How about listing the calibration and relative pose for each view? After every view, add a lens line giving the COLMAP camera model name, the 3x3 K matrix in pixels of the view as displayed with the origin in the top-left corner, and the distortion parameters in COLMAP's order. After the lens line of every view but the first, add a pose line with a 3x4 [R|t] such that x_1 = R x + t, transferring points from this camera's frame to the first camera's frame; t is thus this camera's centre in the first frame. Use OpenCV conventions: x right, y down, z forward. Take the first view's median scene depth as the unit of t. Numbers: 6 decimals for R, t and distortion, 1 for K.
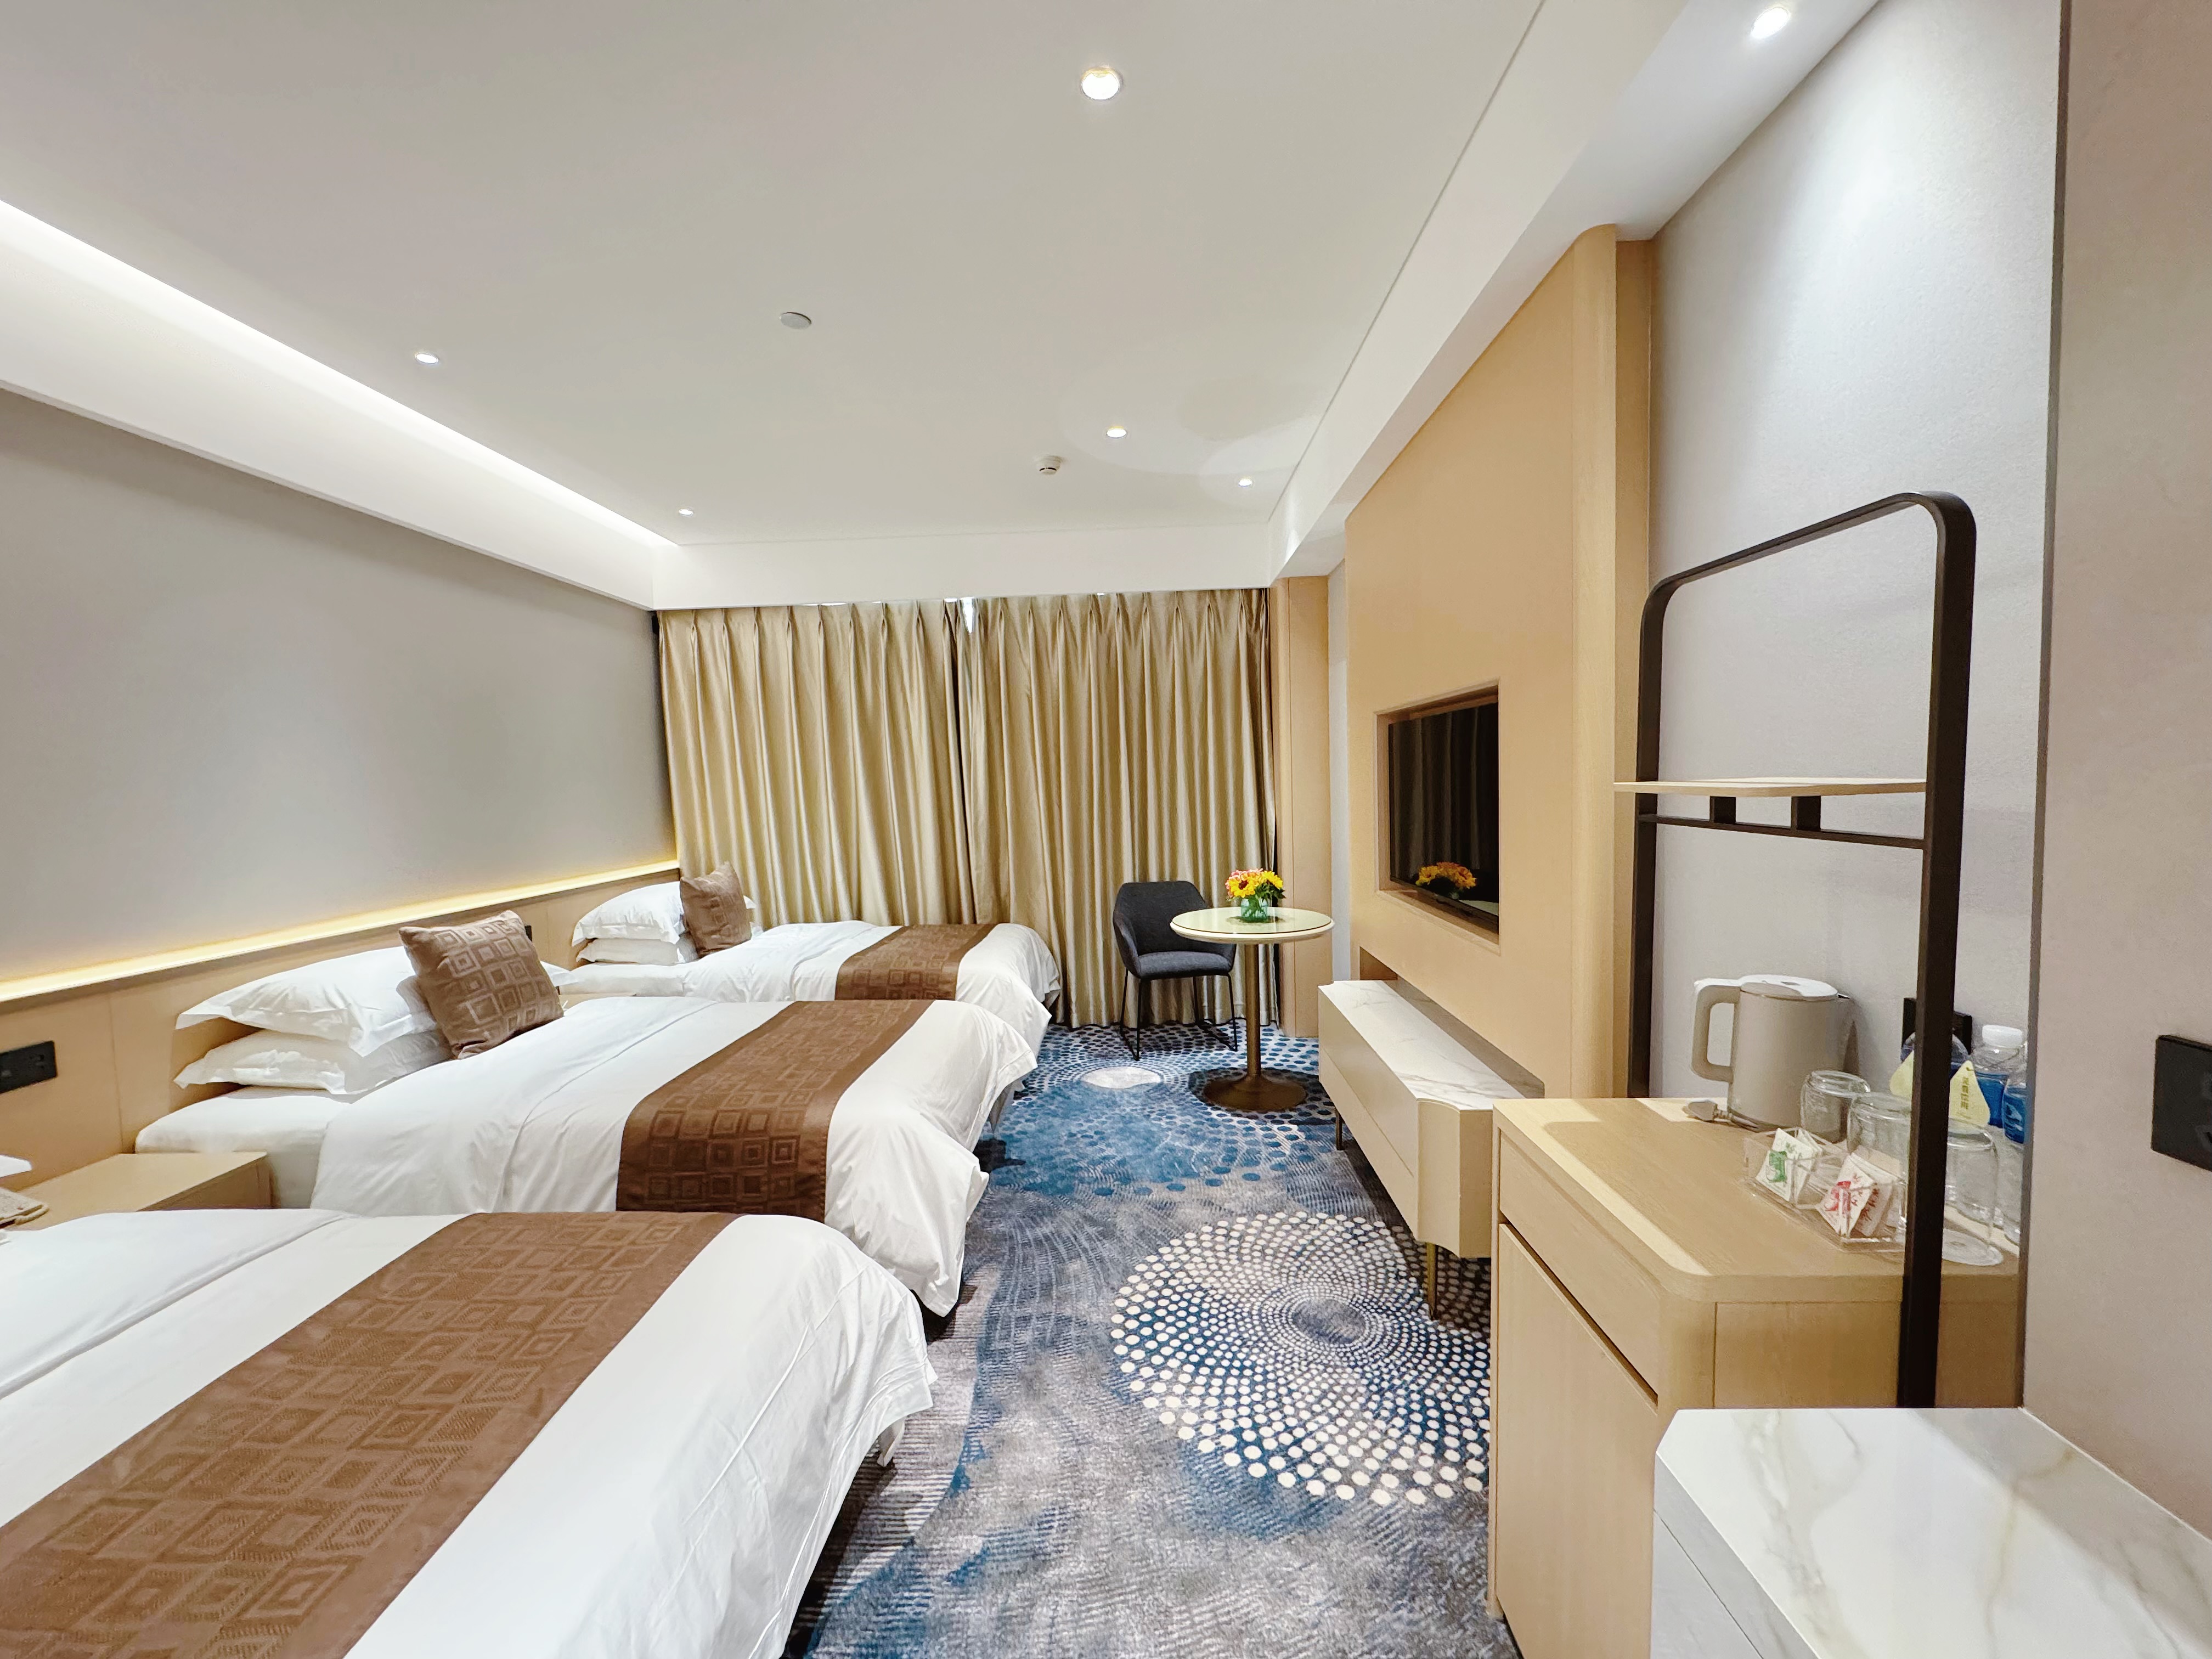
lens RADIAL K [[875.8, 0, 1093.4], [0, 875.8, 835.8], [0, 0, 1]] dist [-0.004500, 0.000994]
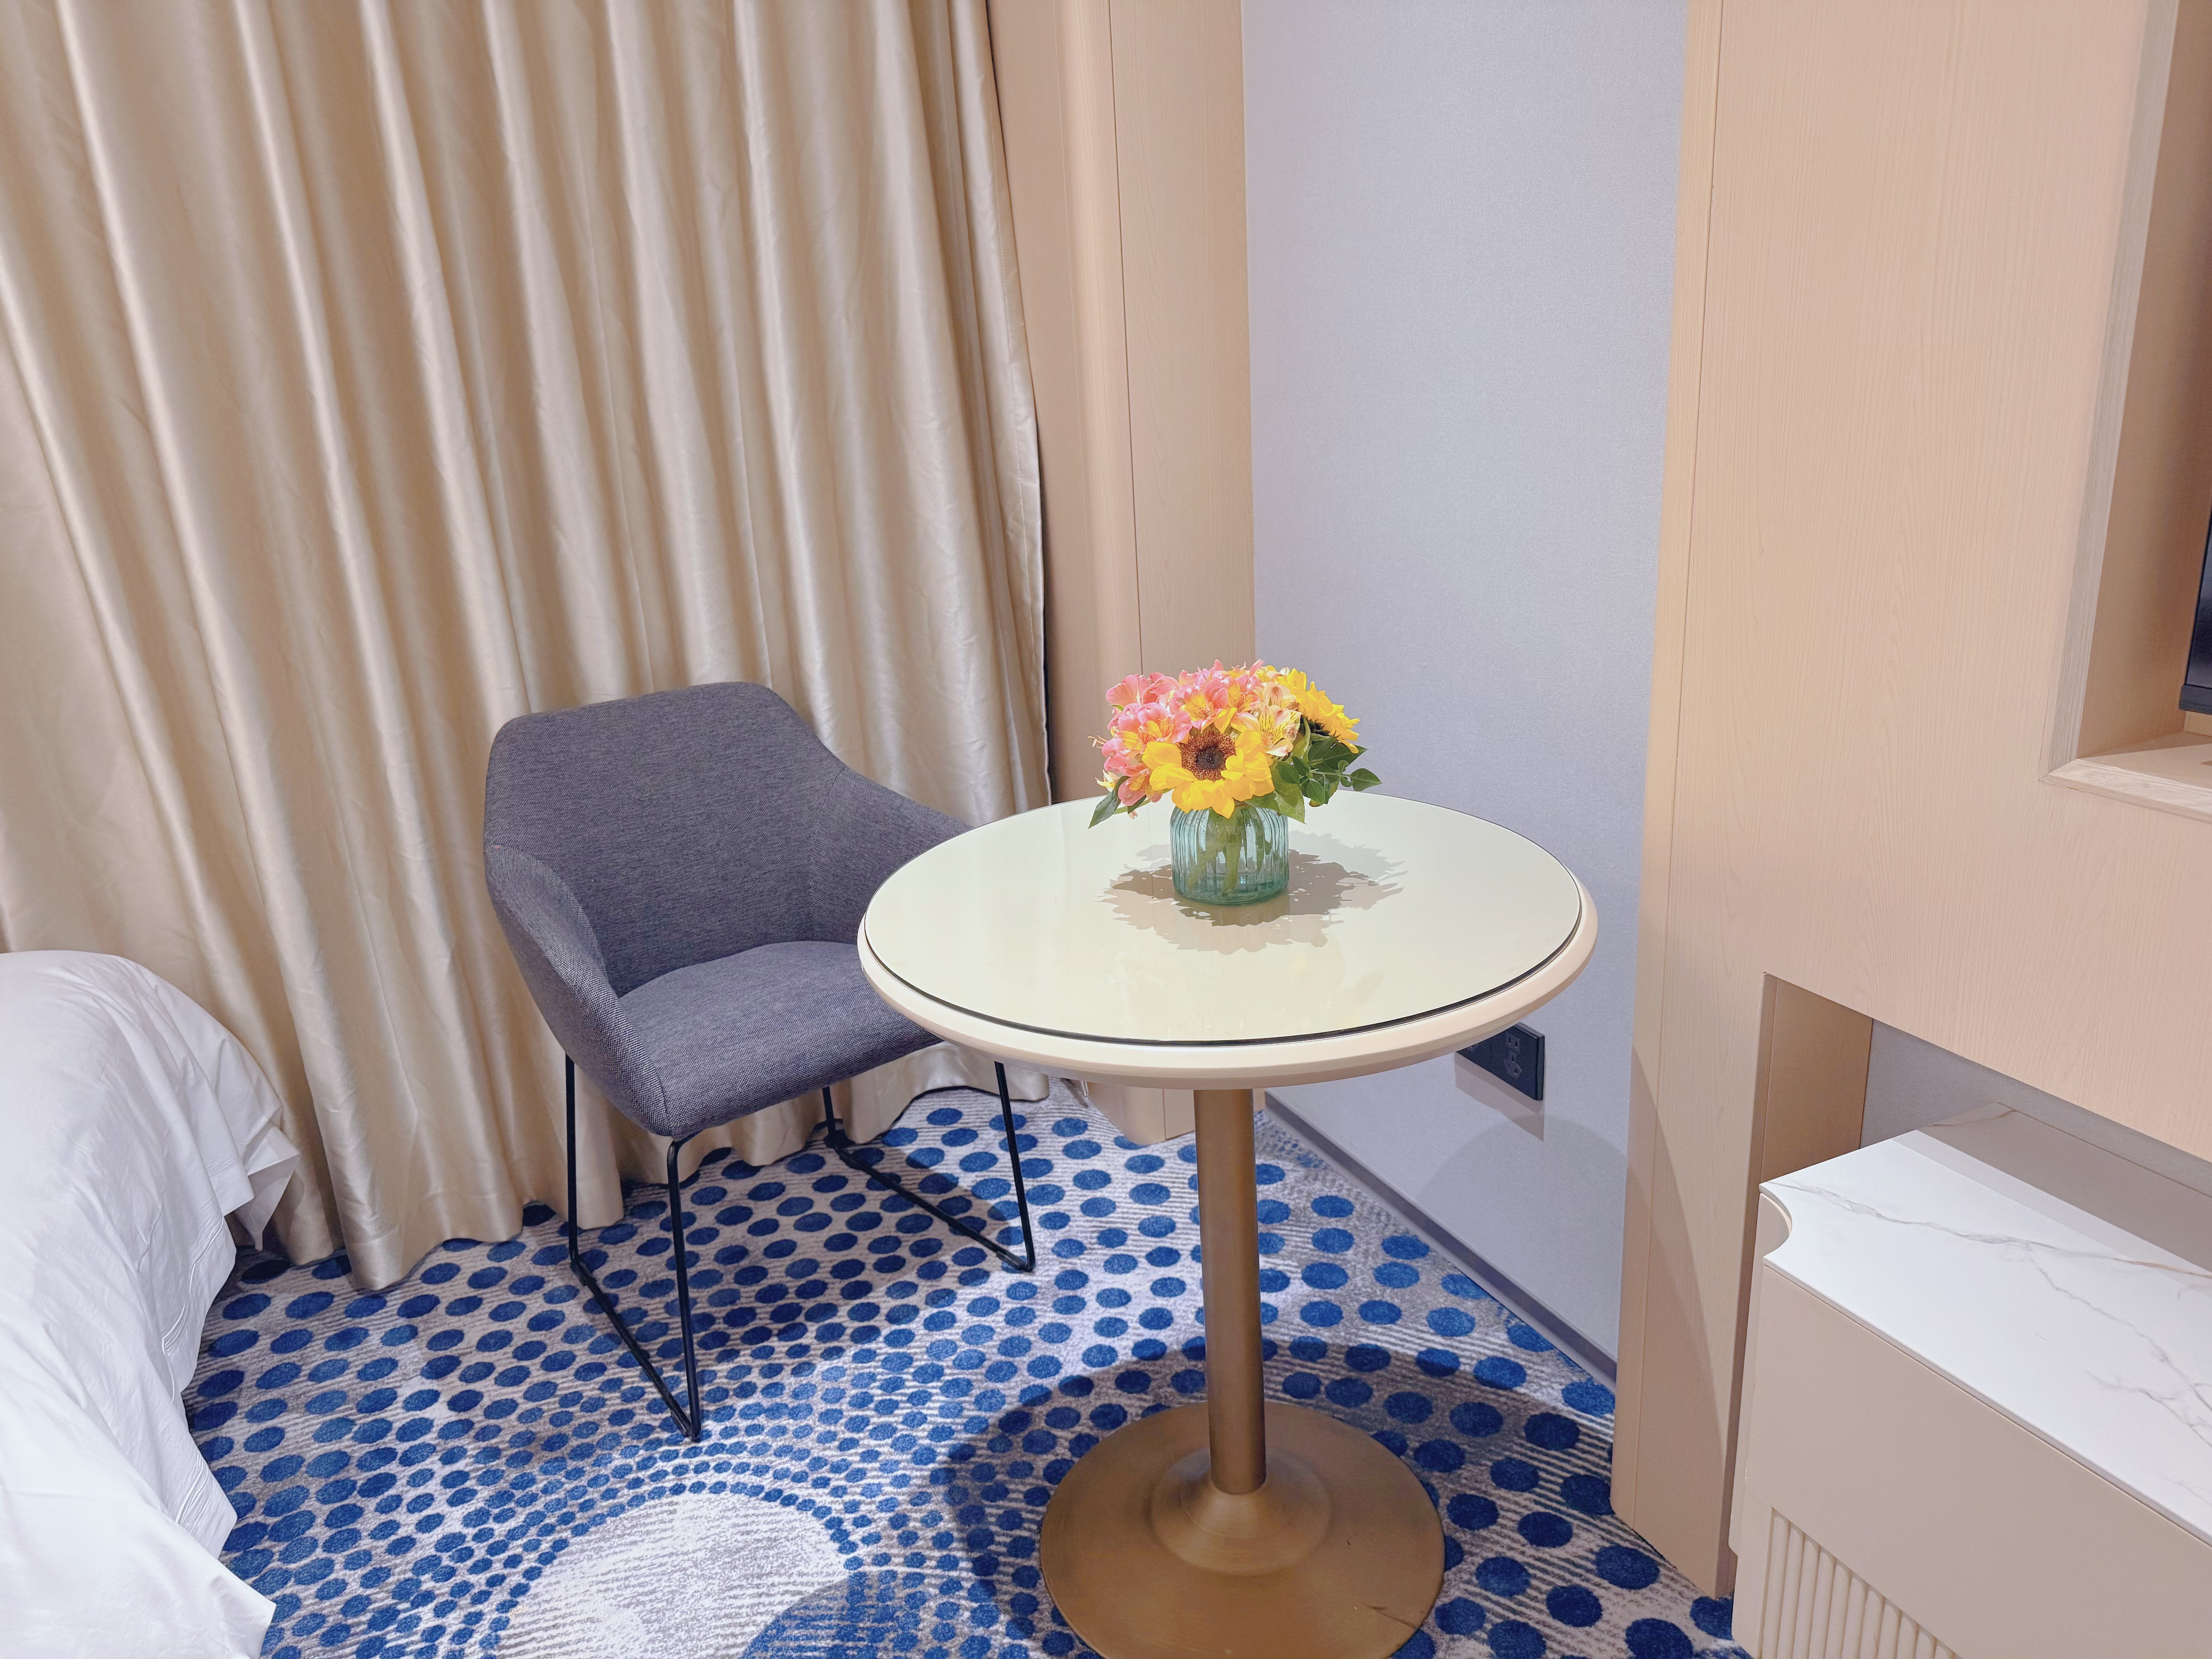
lens RADIAL K [[1565.1, 0, 1099.8], [0, 1565.1, 826.6], [0, 0, 1]] dist [0.021426, -0.032820]
pose [[0.886821, -0.171415, 0.429145, -0.012084], [0.067758, 0.966855, 0.246172, -0.018797], [-0.457118, -0.189233, 0.869042, 0.643008]]
